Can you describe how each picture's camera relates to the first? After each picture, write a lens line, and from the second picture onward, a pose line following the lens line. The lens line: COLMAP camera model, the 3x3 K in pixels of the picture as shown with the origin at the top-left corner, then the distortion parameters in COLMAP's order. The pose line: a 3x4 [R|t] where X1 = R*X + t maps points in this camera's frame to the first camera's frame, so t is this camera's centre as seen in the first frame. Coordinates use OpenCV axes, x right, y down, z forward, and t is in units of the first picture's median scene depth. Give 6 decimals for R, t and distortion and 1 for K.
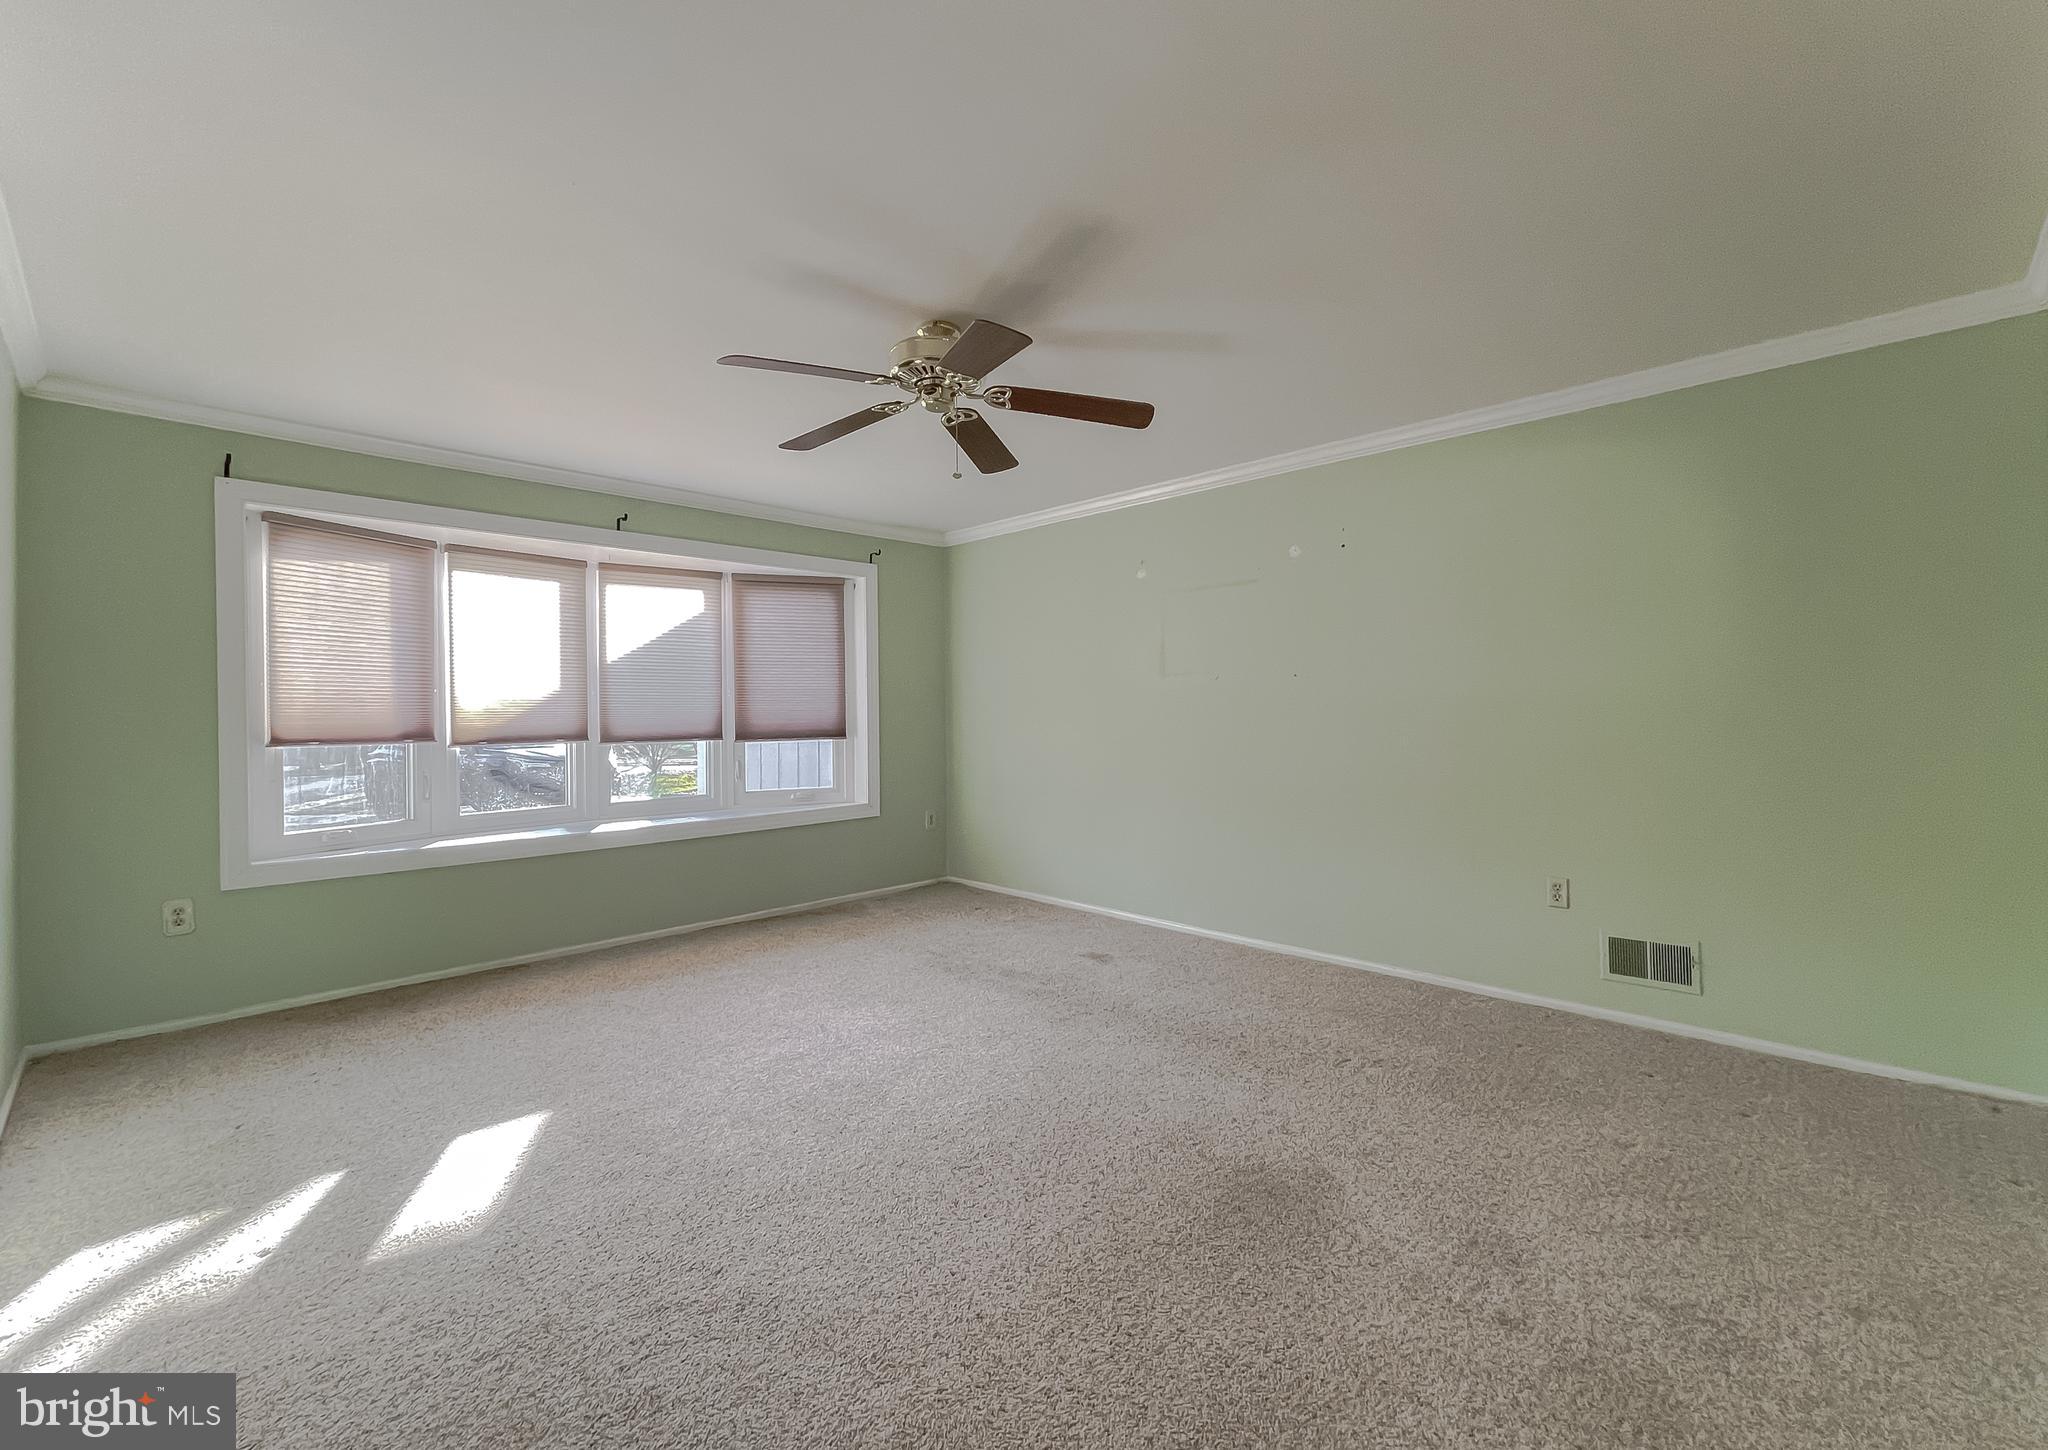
lens RADIAL K [[855.1, 0, 1016.4], [0, 855.1, 709.3], [0, 0, 1]] dist [-0.000218, 0.000306]
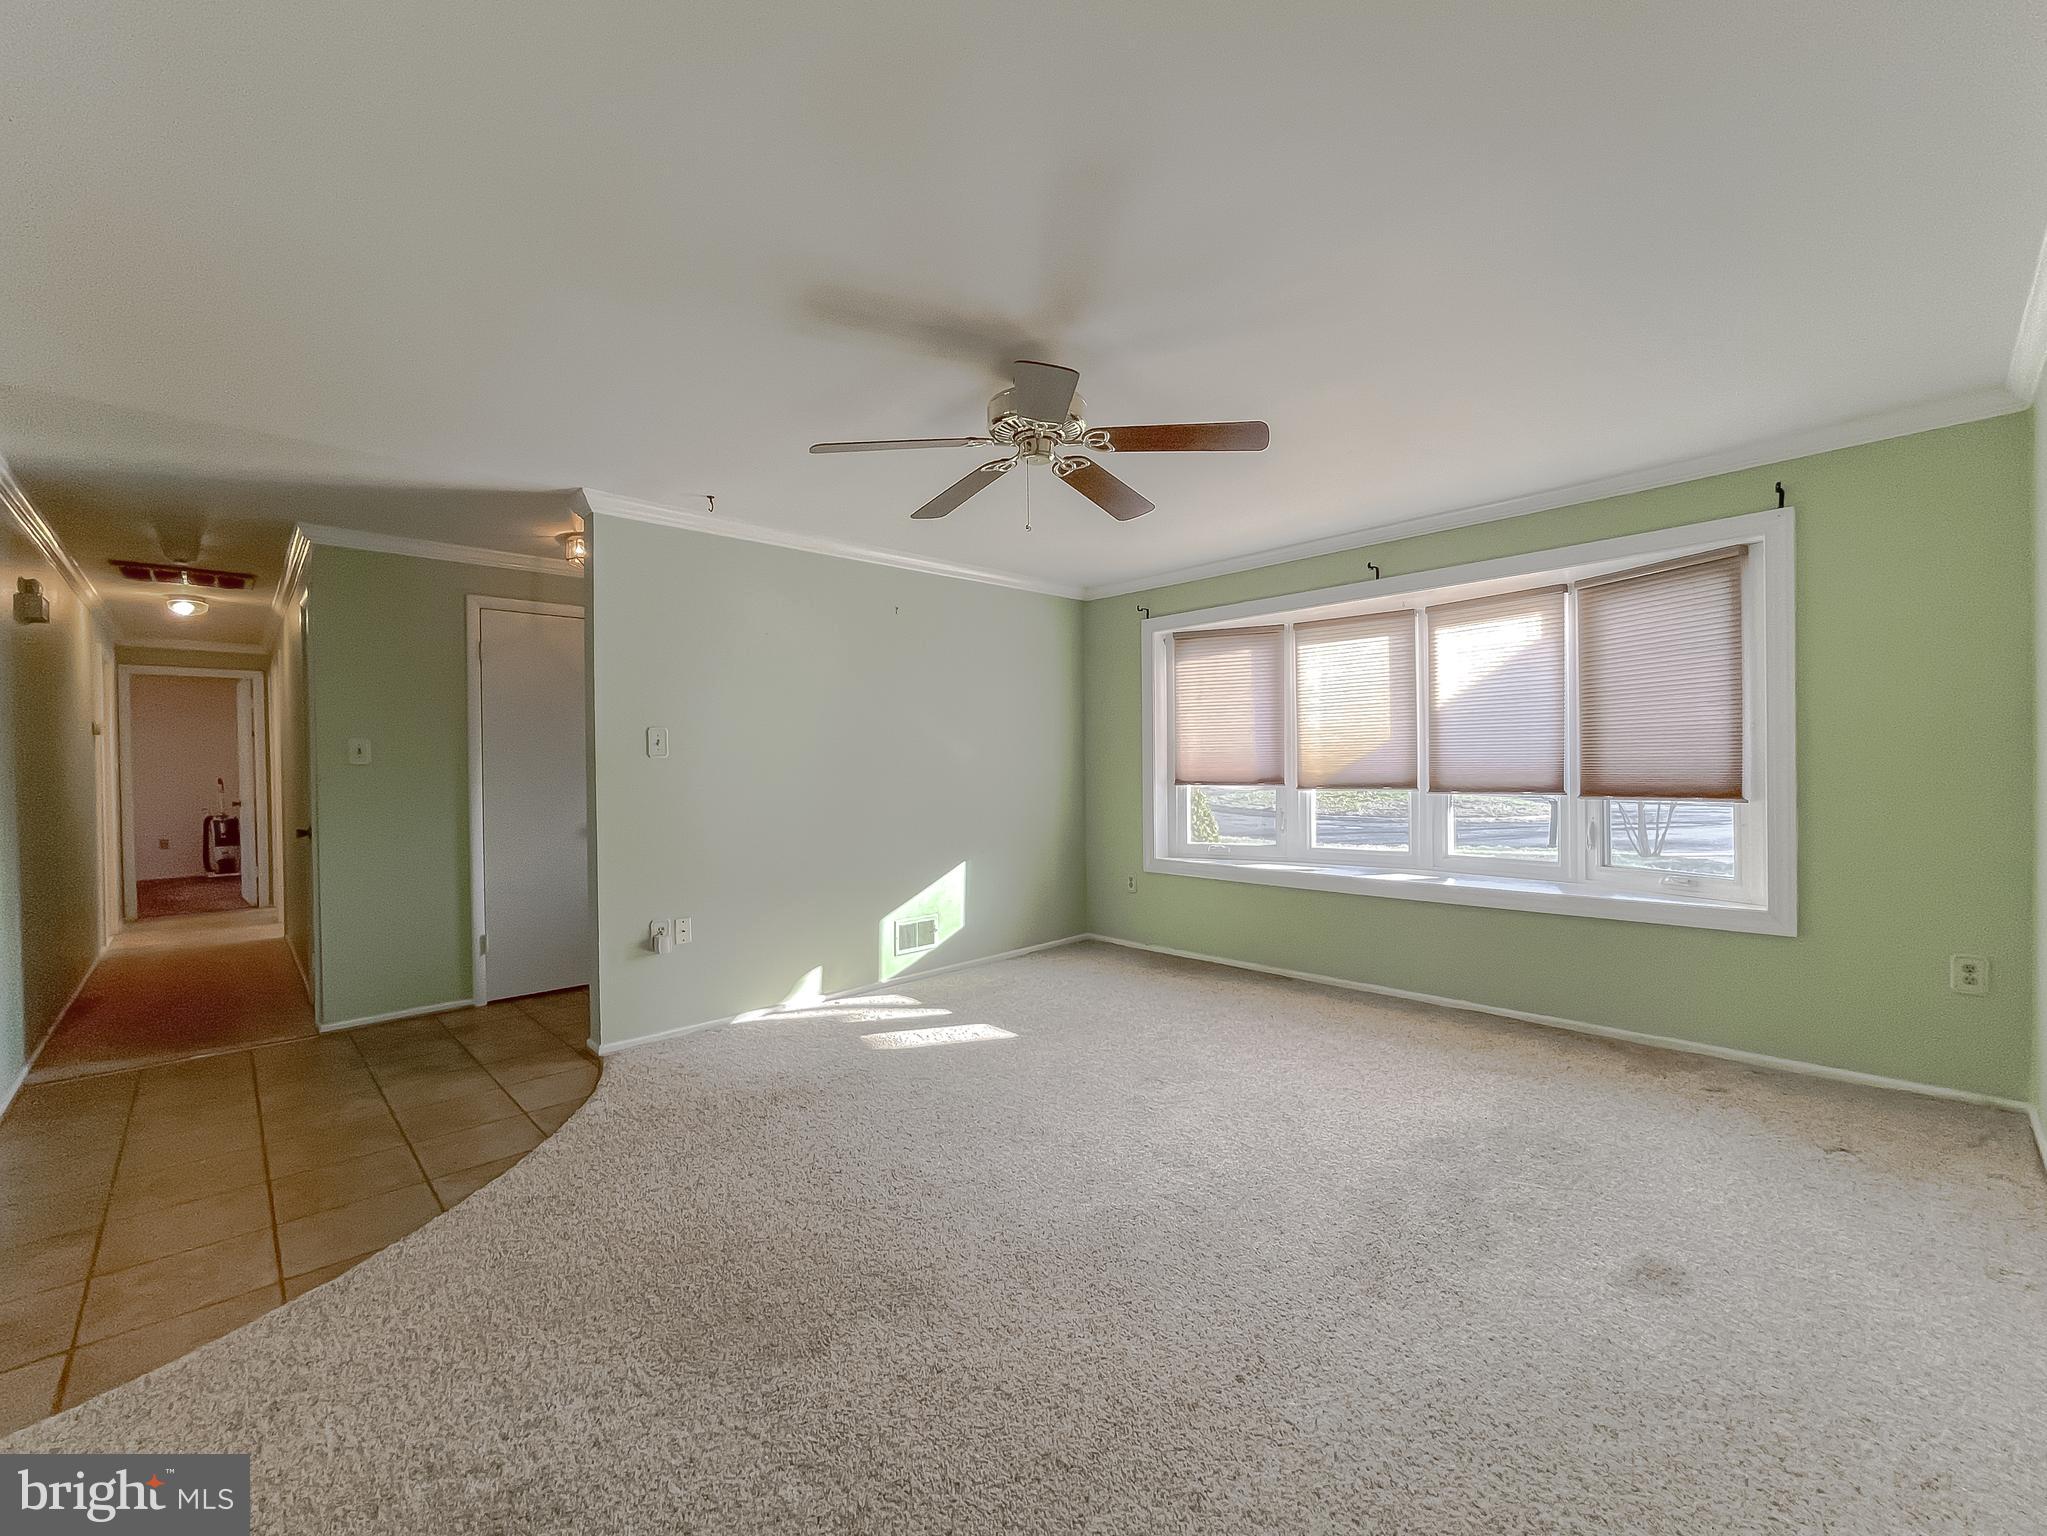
lens RADIAL K [[851.3, 0, 1024.6], [0, 851.3, 773.7], [0, 0, 1]] dist [-0.000981, 0.000659]
pose [[-0.021439, 0.023539, -0.999493, 0.512428], [0.020925, 0.999514, 0.023091, -0.013986], [0.999551, -0.020419, -0.021921, 0.576366]]
